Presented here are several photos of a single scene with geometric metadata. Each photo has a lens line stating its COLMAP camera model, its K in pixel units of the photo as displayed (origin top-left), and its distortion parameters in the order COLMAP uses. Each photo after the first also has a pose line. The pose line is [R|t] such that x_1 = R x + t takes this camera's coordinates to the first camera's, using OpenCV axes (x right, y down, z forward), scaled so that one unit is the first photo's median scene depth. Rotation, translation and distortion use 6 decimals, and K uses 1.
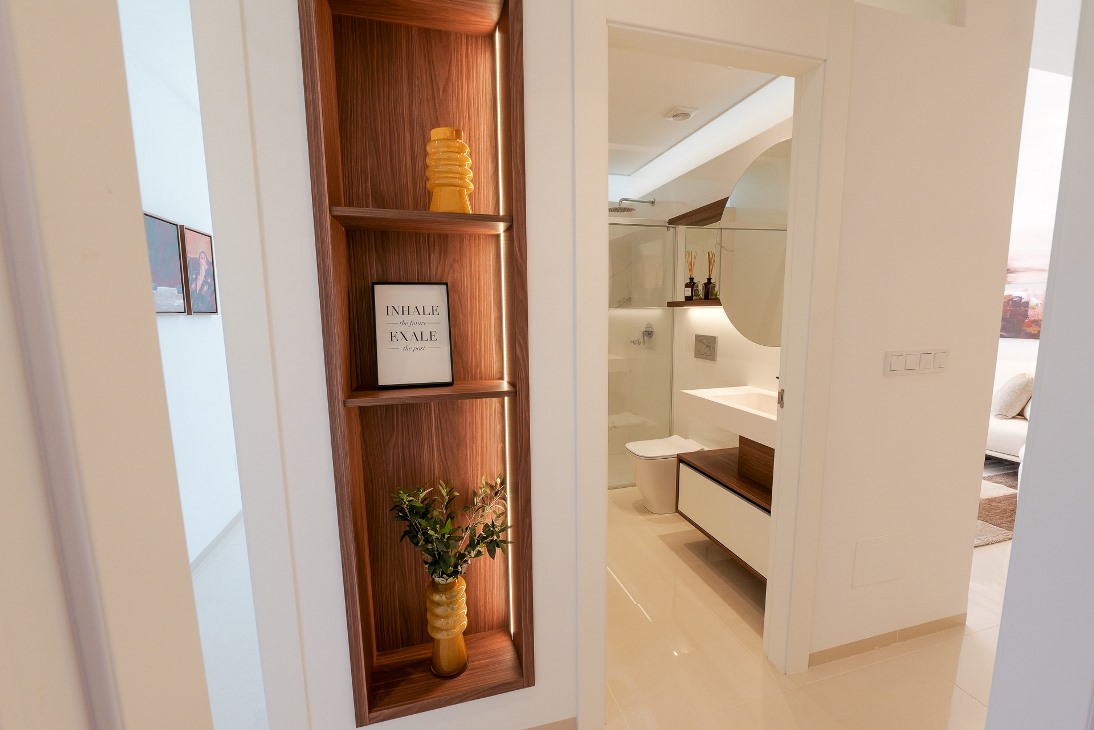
lens RADIAL K [[446.3, 0, 547.0], [0, 446.3, 365.0], [0, 0, 1]] dist [-0.014837, 0.000623]
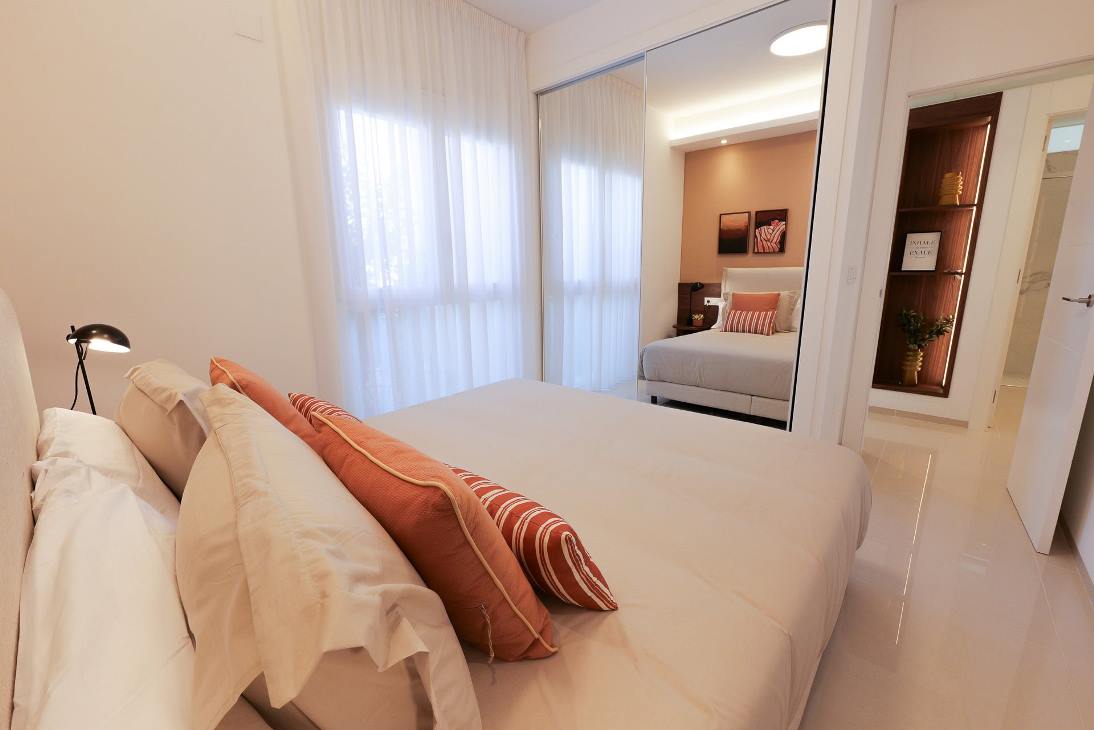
lens RADIAL K [[446.3, 0, 547.0], [0, 446.3, 365.0], [0, 0, 1]] dist [-0.014837, 0.000623]
pose [[0.568303, 0.183890, -0.802007, 0.618967], [-0.104822, 0.982945, 0.151099, 0.400294], [0.816115, -0.001802, 0.577887, -2.172118]]
